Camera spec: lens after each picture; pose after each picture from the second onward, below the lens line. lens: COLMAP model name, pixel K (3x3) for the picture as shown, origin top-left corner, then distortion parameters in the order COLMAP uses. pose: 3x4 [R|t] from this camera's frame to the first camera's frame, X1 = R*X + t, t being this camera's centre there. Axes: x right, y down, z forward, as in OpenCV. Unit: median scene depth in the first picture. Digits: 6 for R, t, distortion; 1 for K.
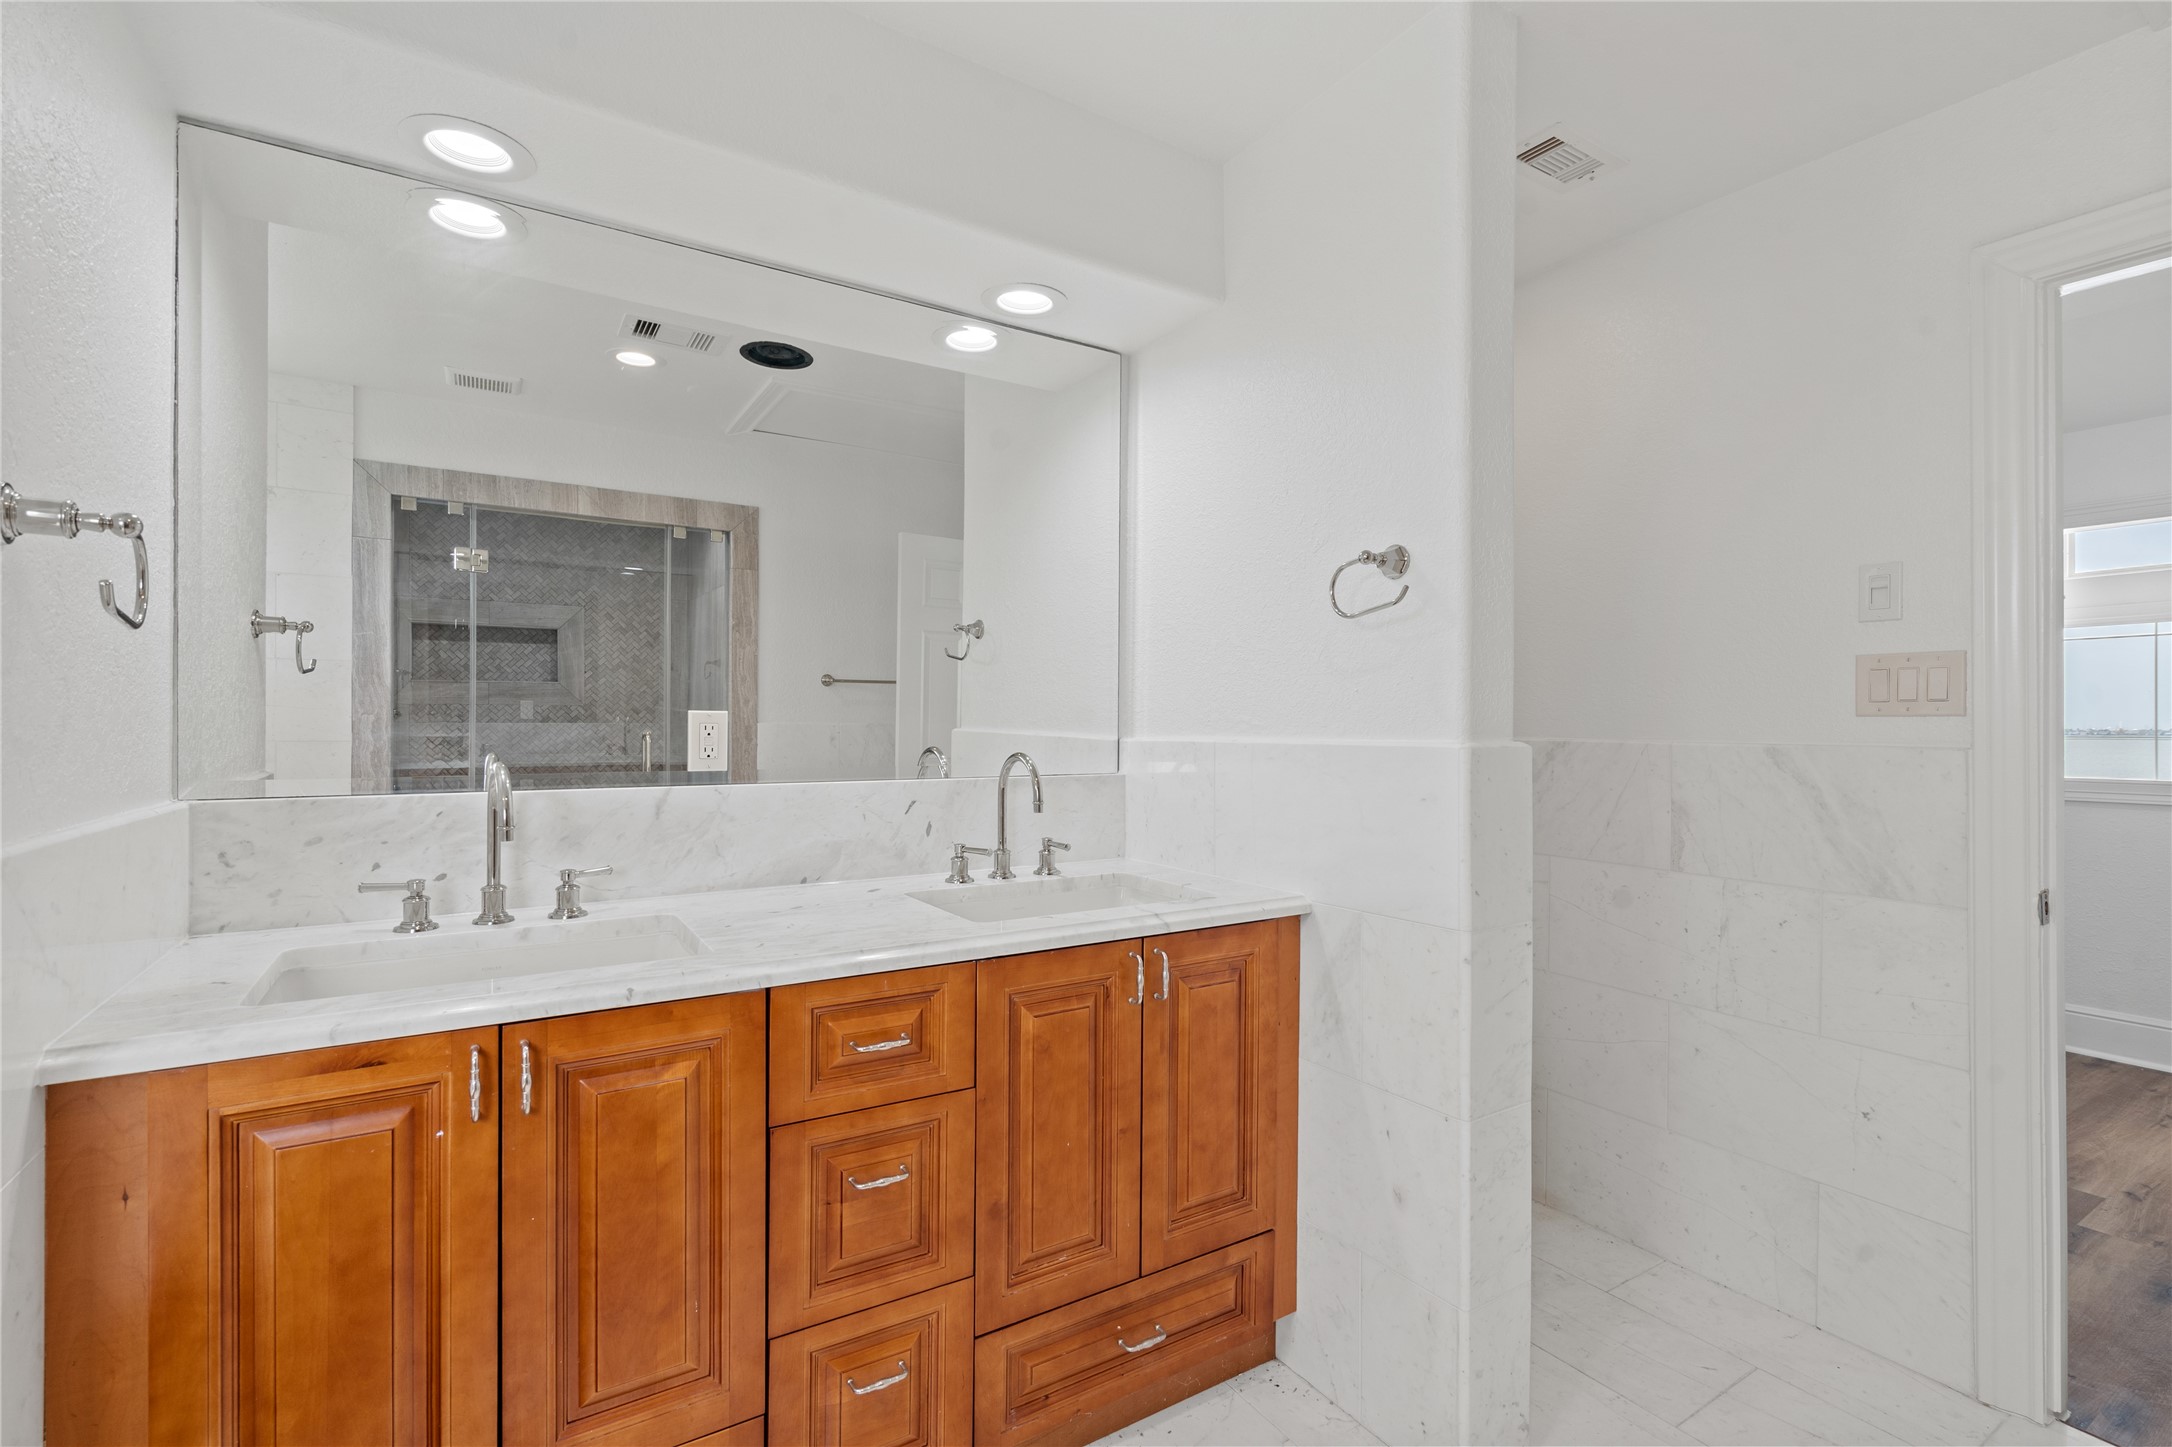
lens RADIAL K [[1005.0, 0, 1080.5], [0, 1005.0, 714.8], [0, 0, 1]] dist [-0.006813, 0.004723]
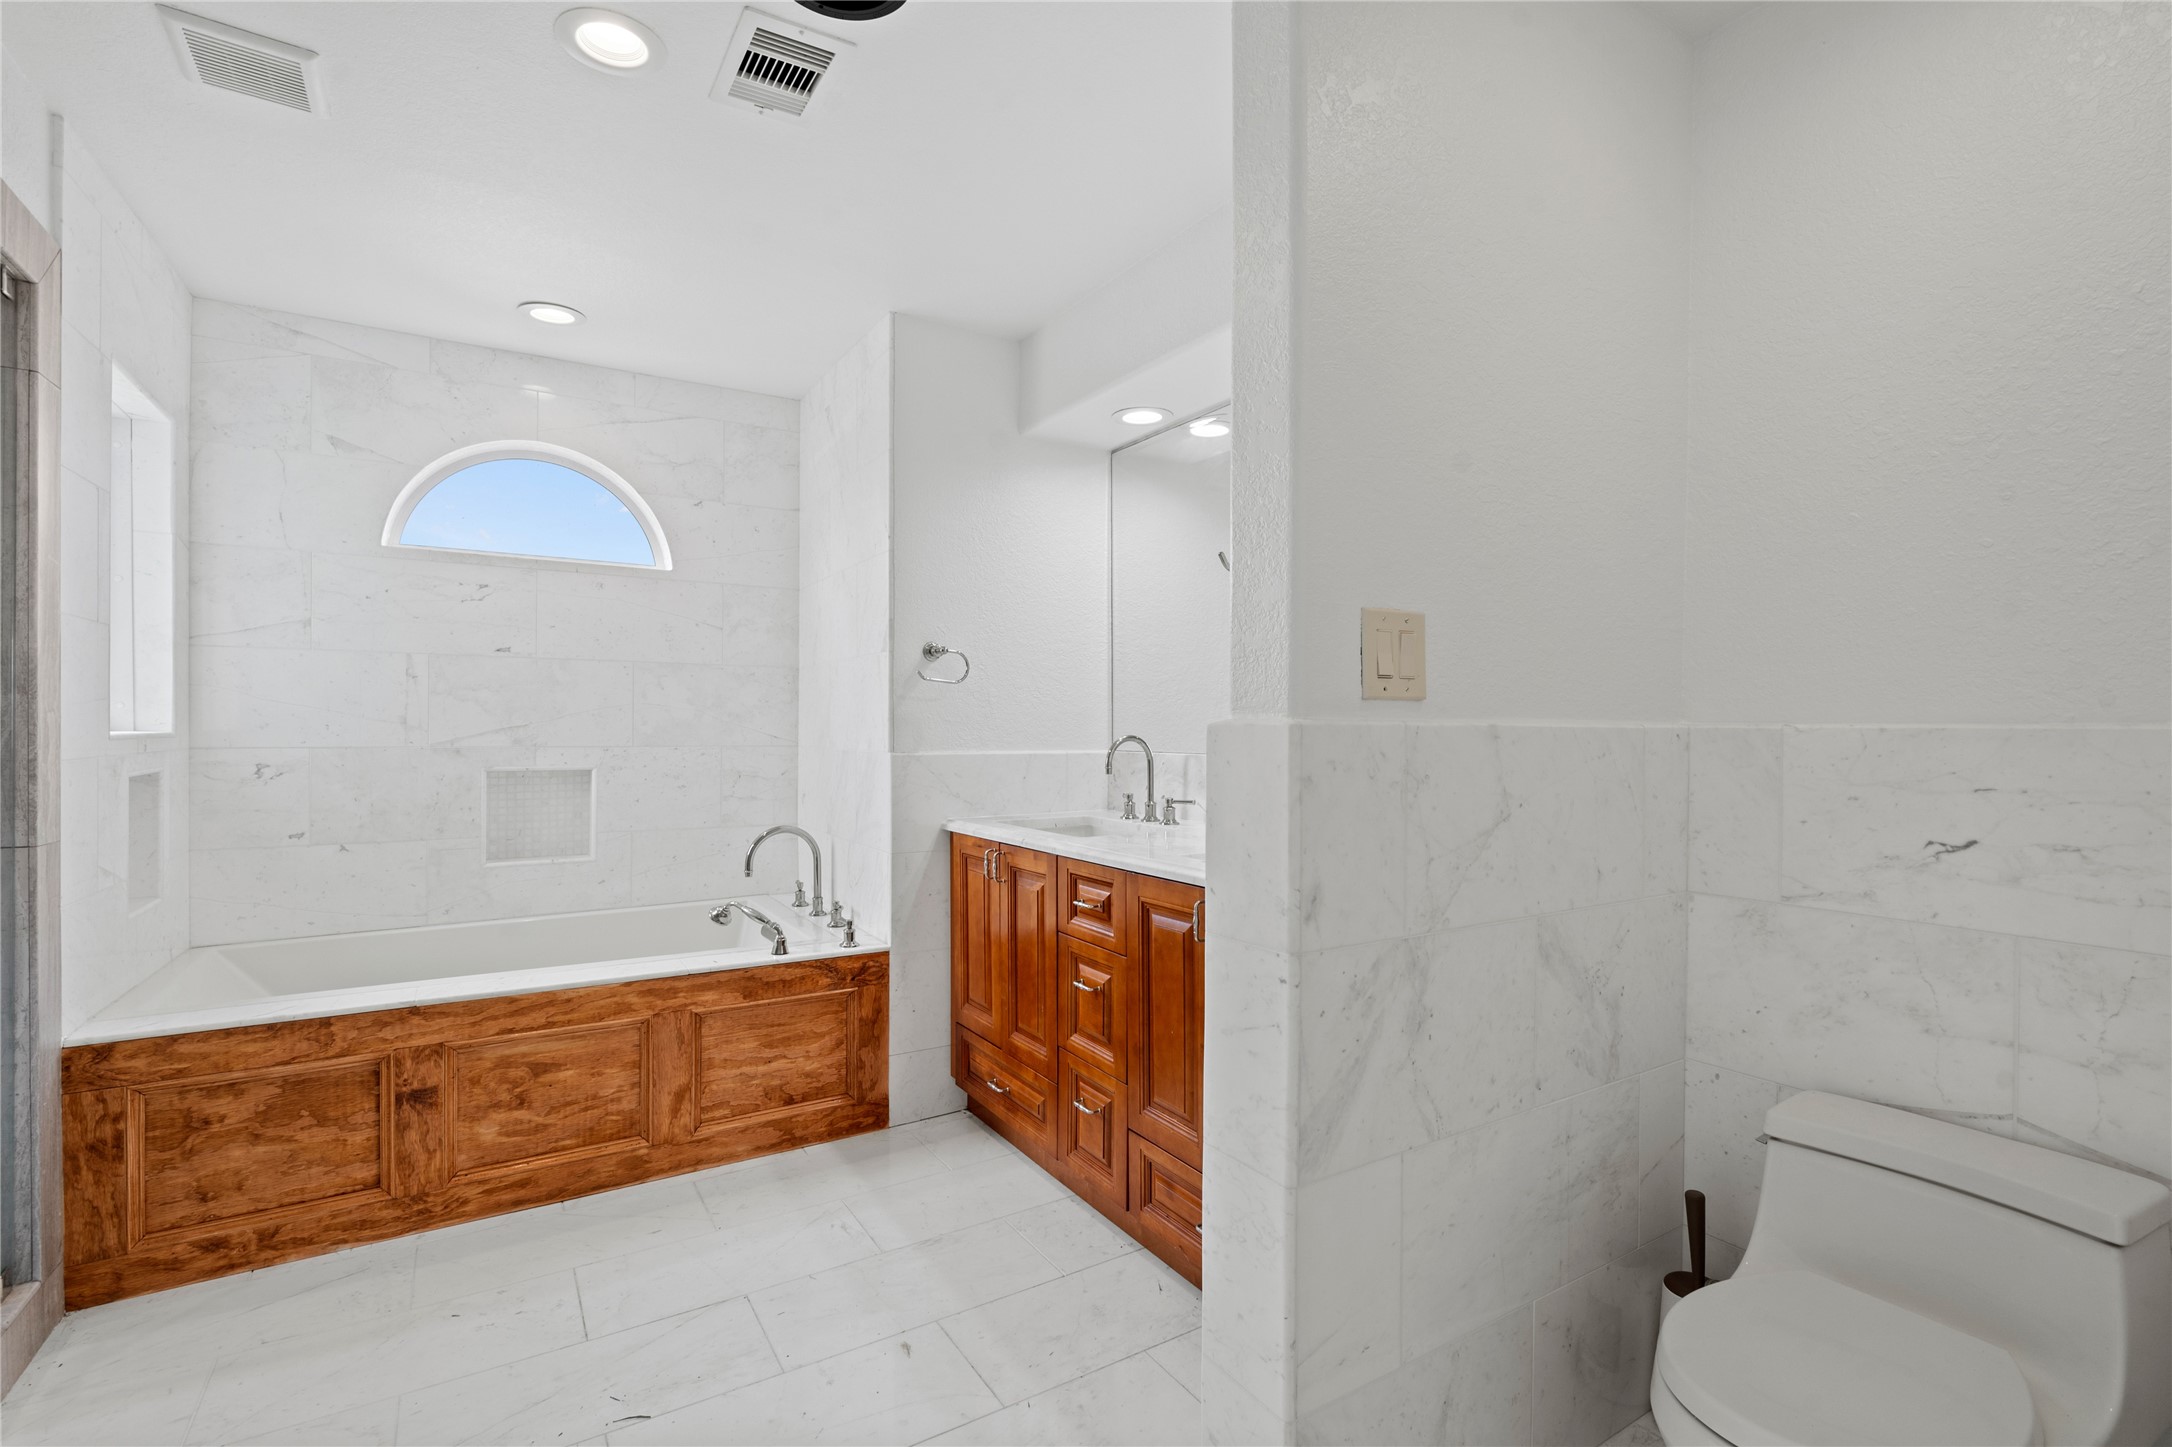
lens RADIAL K [[1005.0, 0, 1086.1], [0, 1005.0, 728.2], [0, 0, 1]] dist [-0.006813, 0.004723]
pose [[-0.025172, -0.004932, -0.999671, 1.307021], [0.004030, 0.999979, -0.005035, 0.042162], [0.999675, -0.004155, -0.025152, 0.936520]]
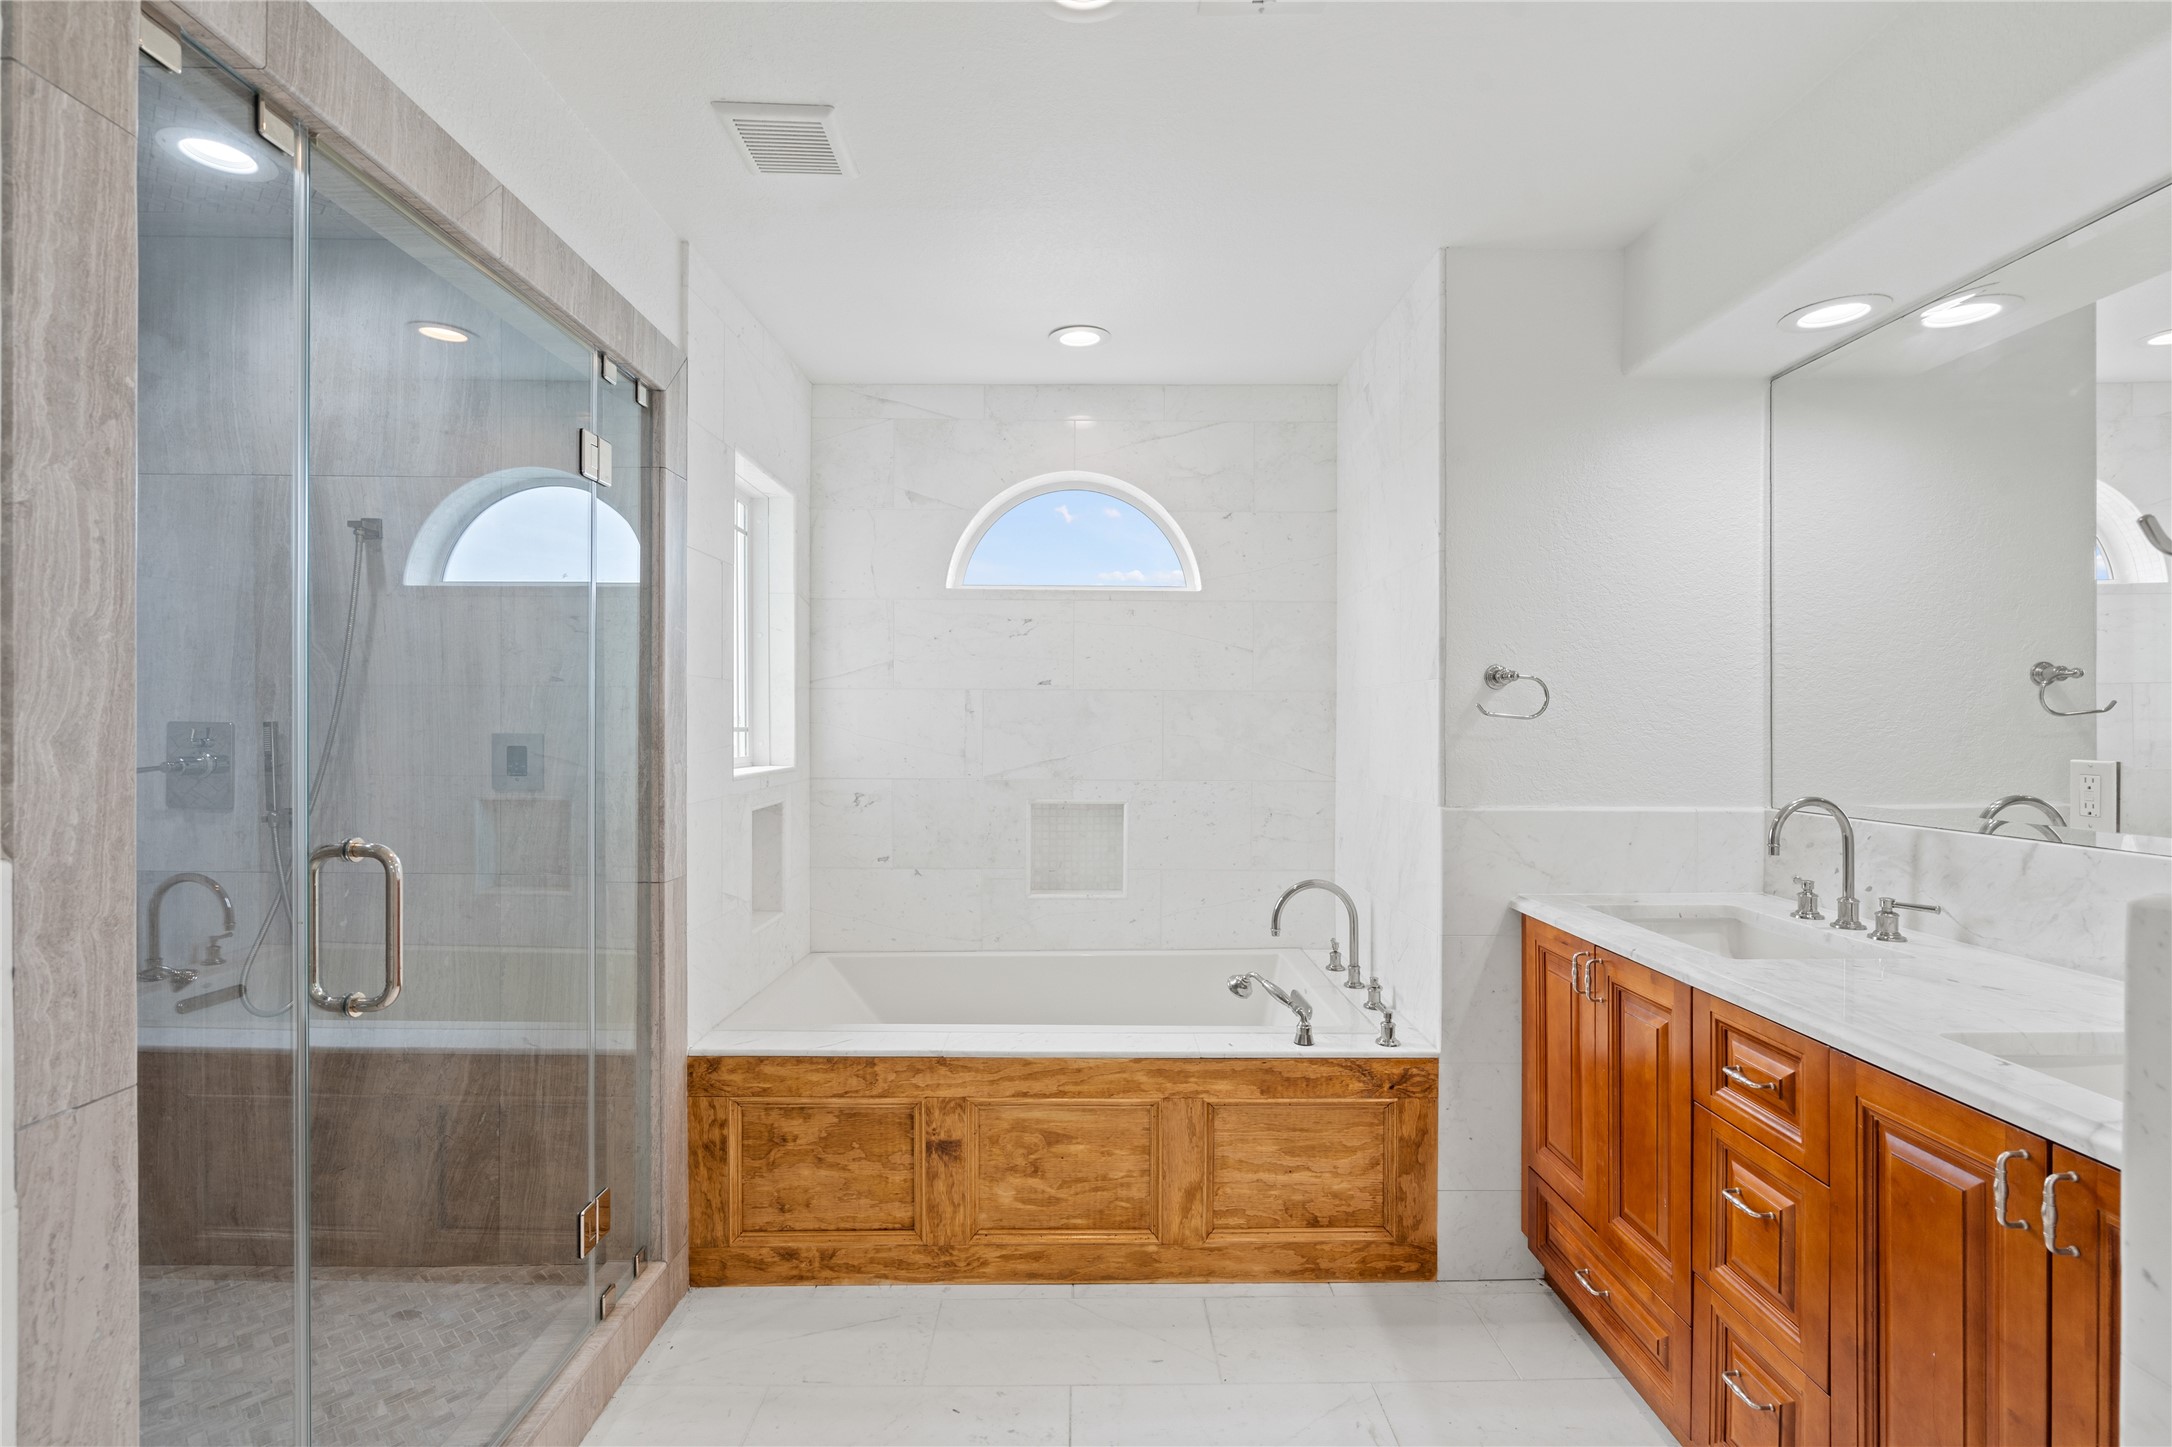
lens RADIAL K [[1005.0, 0, 1097.1], [0, 1005.0, 737.3], [0, 0, 1]] dist [-0.006813, 0.004723]
pose [[-0.531719, 0.007022, -0.846892, 0.959812], [0.004102, 0.999975, 0.005717, -0.038336], [0.846911, -0.000434, -0.531735, 0.881906]]
